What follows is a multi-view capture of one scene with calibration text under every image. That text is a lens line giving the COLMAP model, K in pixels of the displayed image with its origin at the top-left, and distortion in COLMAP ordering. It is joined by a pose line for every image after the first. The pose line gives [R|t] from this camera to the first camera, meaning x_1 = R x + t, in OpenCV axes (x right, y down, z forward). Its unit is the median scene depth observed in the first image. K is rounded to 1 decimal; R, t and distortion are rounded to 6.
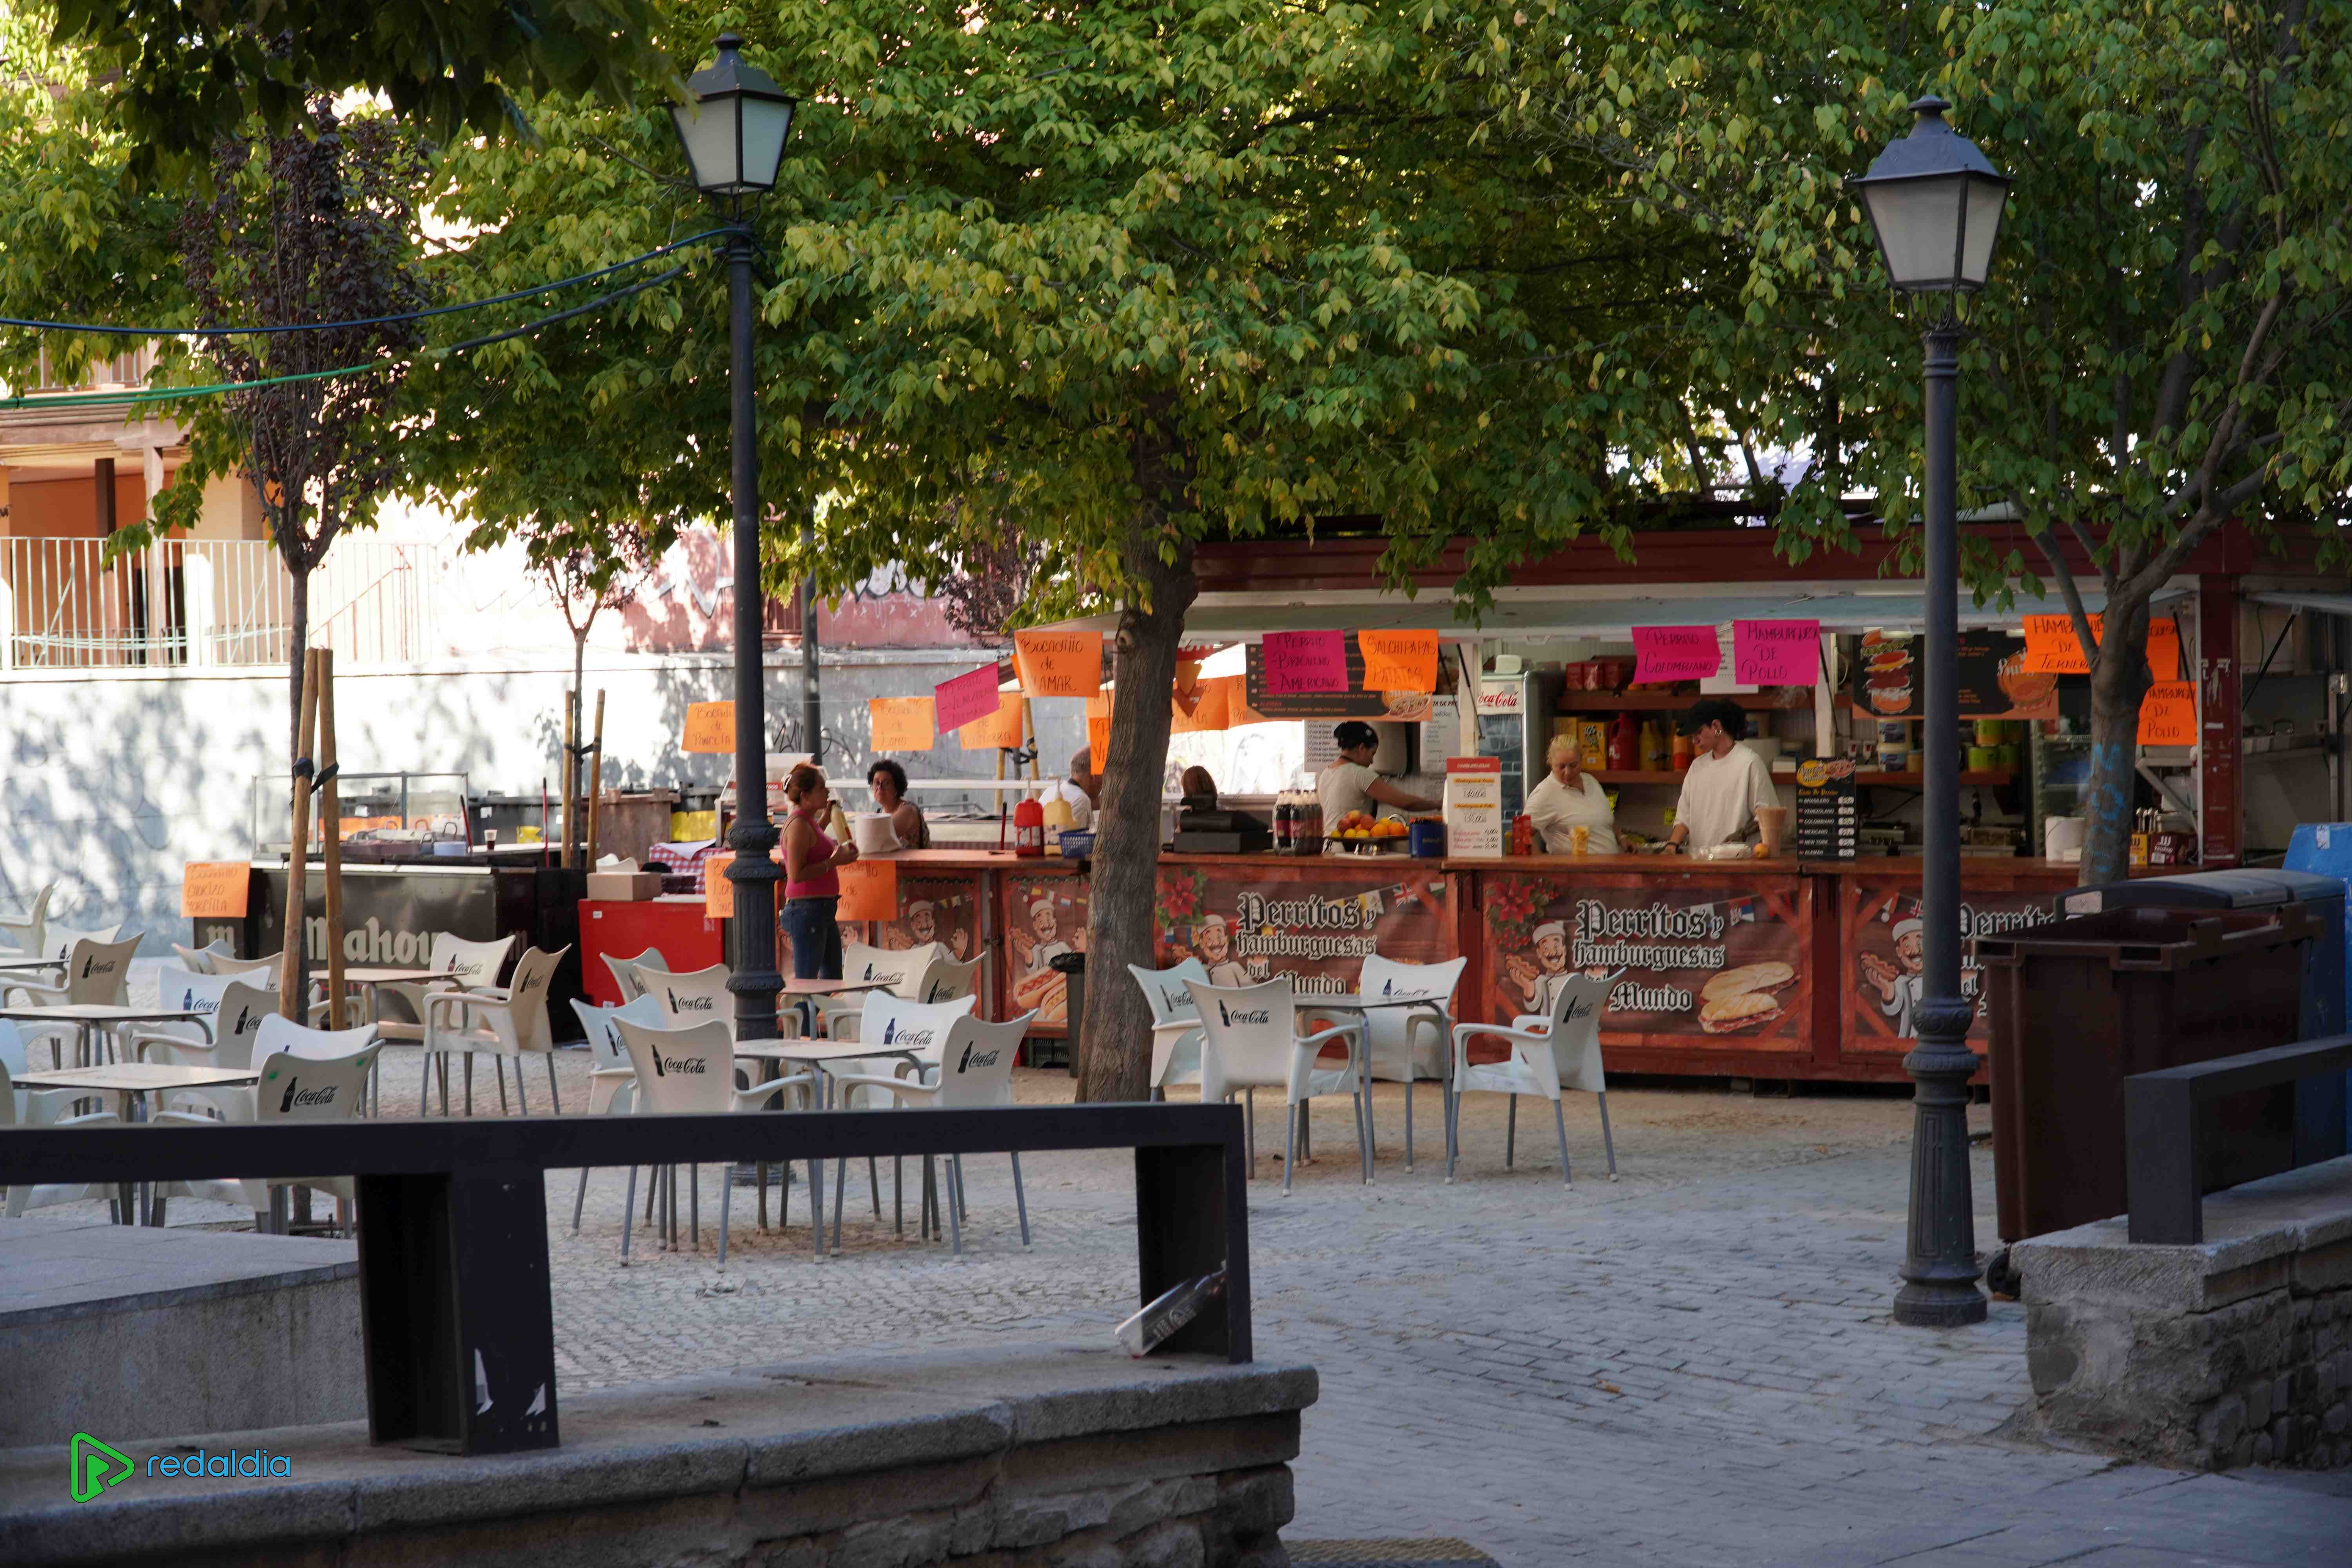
lens RADIAL K [[4076.7, 0, 1181.3], [0, 4076.7, 785.0], [0, 0, 1]] dist [-0.013261, 0.000000]
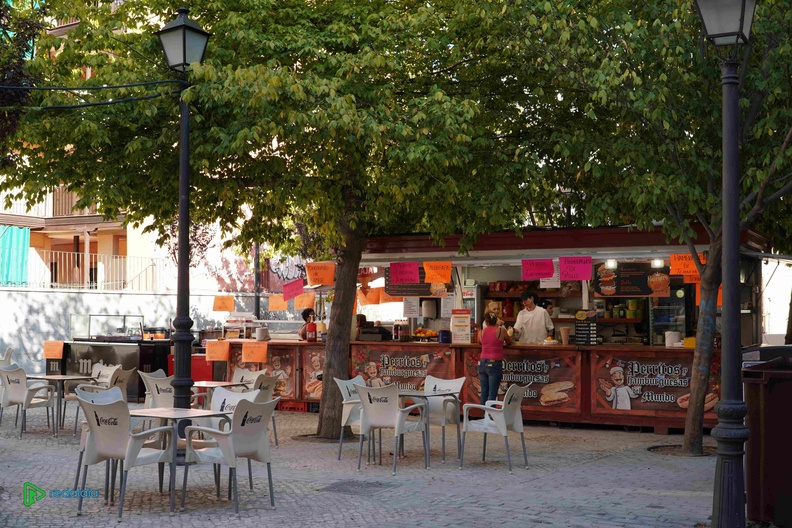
lens RADIAL K [[1046.7, 0, 391.3], [0, 1046.7, 265.0], [0, 0, 1]] dist [-0.003430, 0.000000]
pose [[0.999650, 0.018961, 0.018425, 0.007364], [-0.017719, 0.997703, -0.065378, 0.012338], [-0.019622, 0.065029, 0.997690, 0.263663]]
